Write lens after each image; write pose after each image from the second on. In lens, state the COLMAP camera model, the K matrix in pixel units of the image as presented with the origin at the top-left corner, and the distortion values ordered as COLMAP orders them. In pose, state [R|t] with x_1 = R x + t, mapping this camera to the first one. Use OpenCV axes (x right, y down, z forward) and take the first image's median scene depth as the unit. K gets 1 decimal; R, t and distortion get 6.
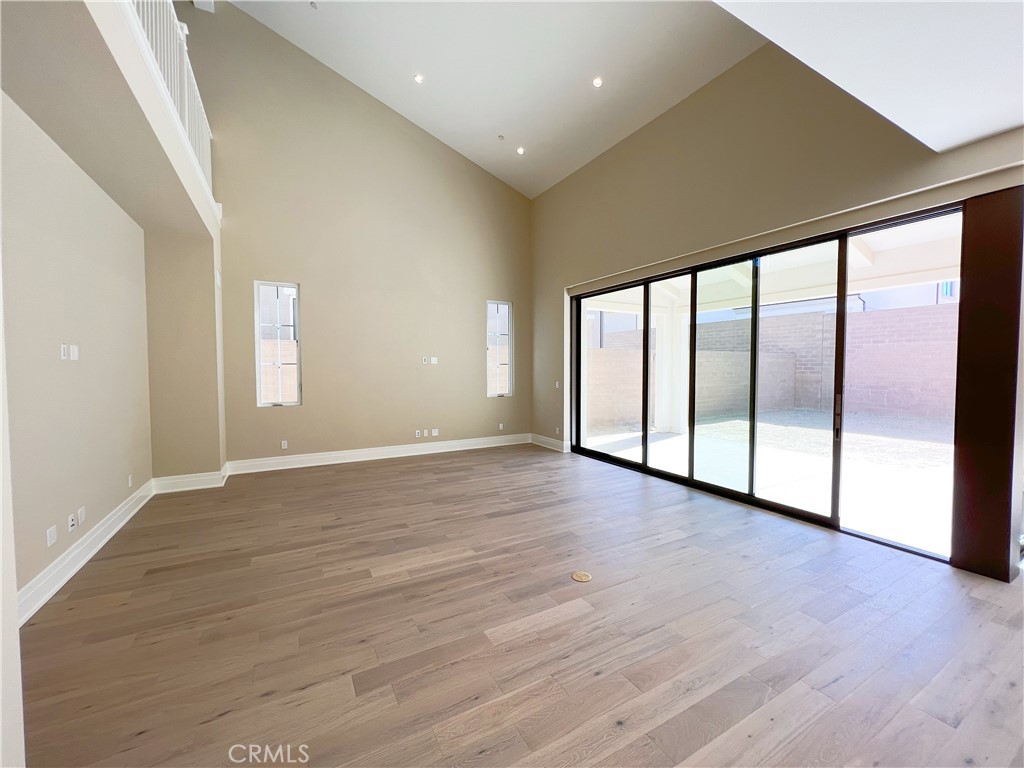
lens RADIAL K [[411.6, 0, 511.4], [0, 411.6, 381.0], [0, 0, 1]] dist [-0.000552, -0.000132]
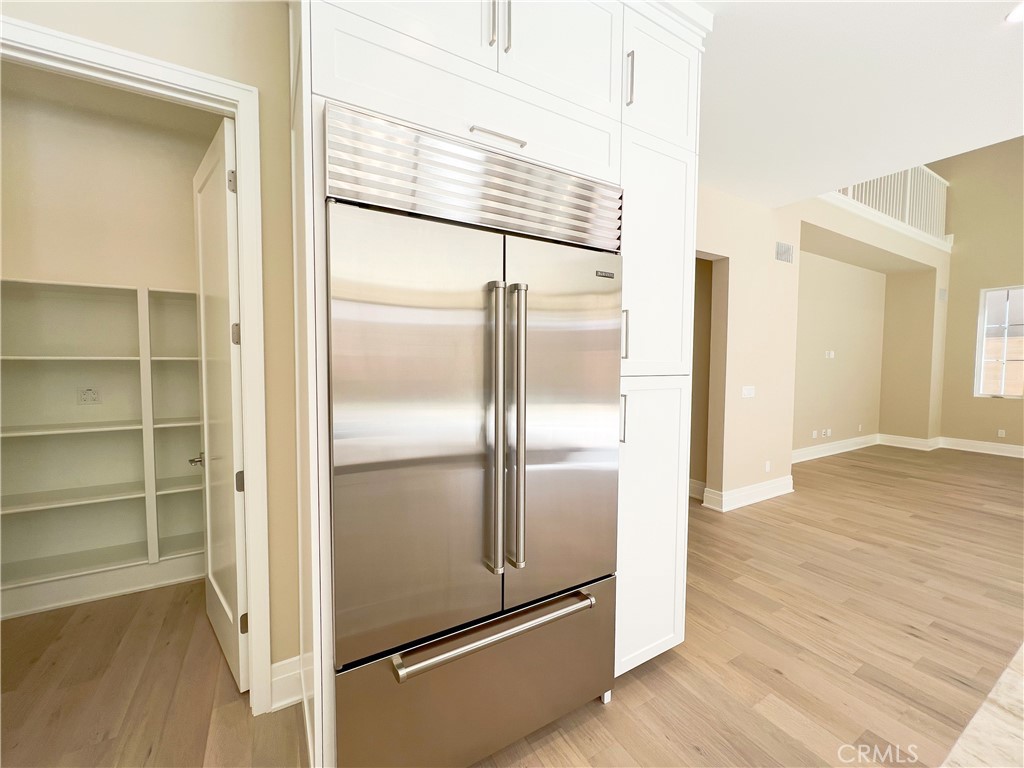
lens RADIAL K [[411.6, 0, 511.4], [0, 411.6, 381.0], [0, 0, 1]] dist [-0.000552, -0.000132]
pose [[0.024905, 0.051029, -0.998387, 0.720597], [-0.043098, 0.997823, 0.049925, 0.023113], [0.998760, 0.041785, 0.027050, -0.494643]]
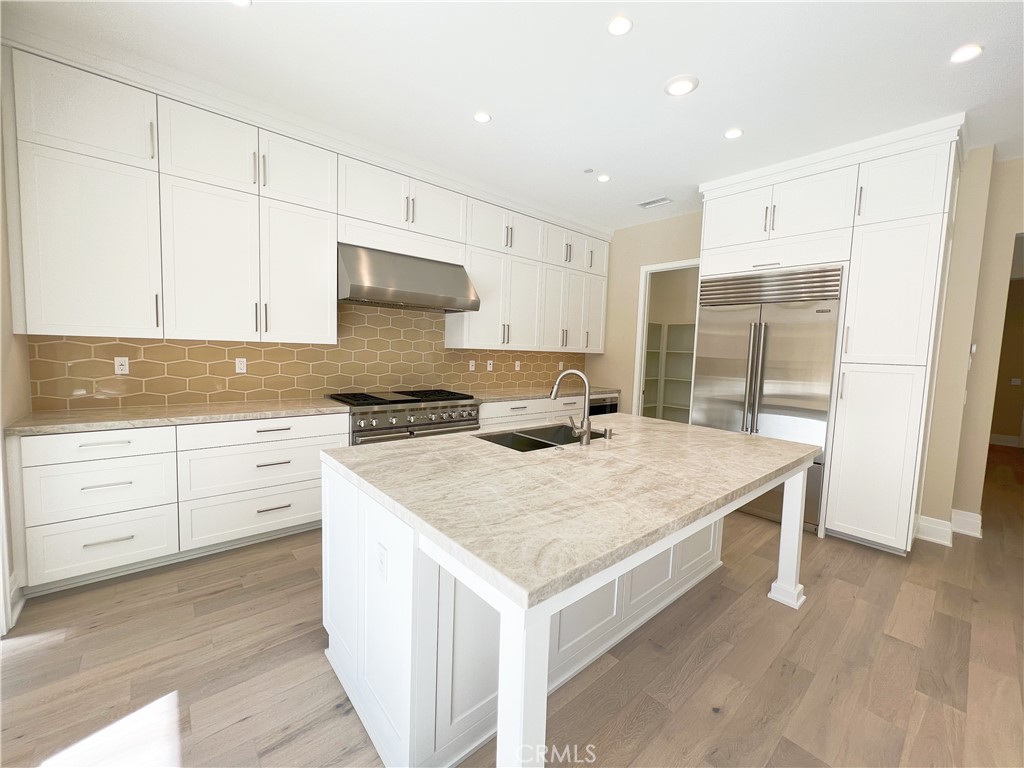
lens RADIAL K [[411.6, 0, 511.4], [0, 411.6, 381.0], [0, 0, 1]] dist [-0.000552, -0.000132]
pose [[-0.976395, -0.016139, -0.215390, 1.066530], [-0.041833, 0.992453, 0.115273, 0.006501], [0.211904, 0.121563, -0.969700, 0.222896]]
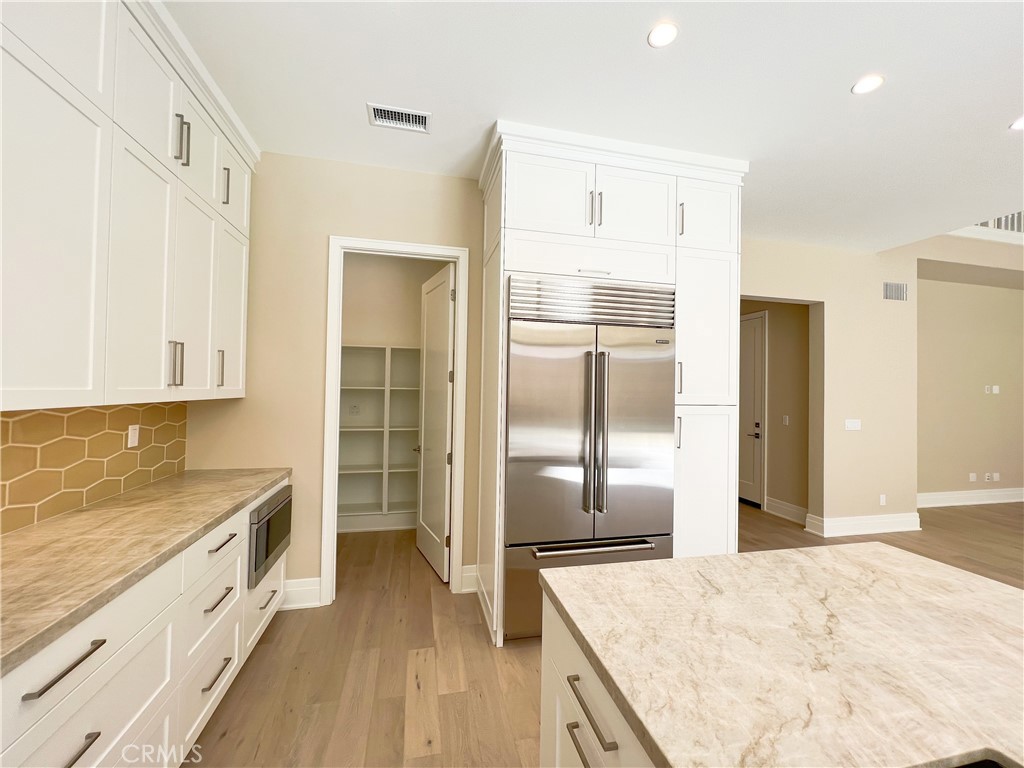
lens RADIAL K [[411.6, 0, 511.4], [0, 411.6, 381.0], [0, 0, 1]] dist [-0.000552, -0.000132]
pose [[-0.274260, -0.020197, -0.961443, 0.987090], [-0.052819, 0.998587, -0.005910, 0.014907], [0.960204, 0.049162, -0.274940, -0.448265]]
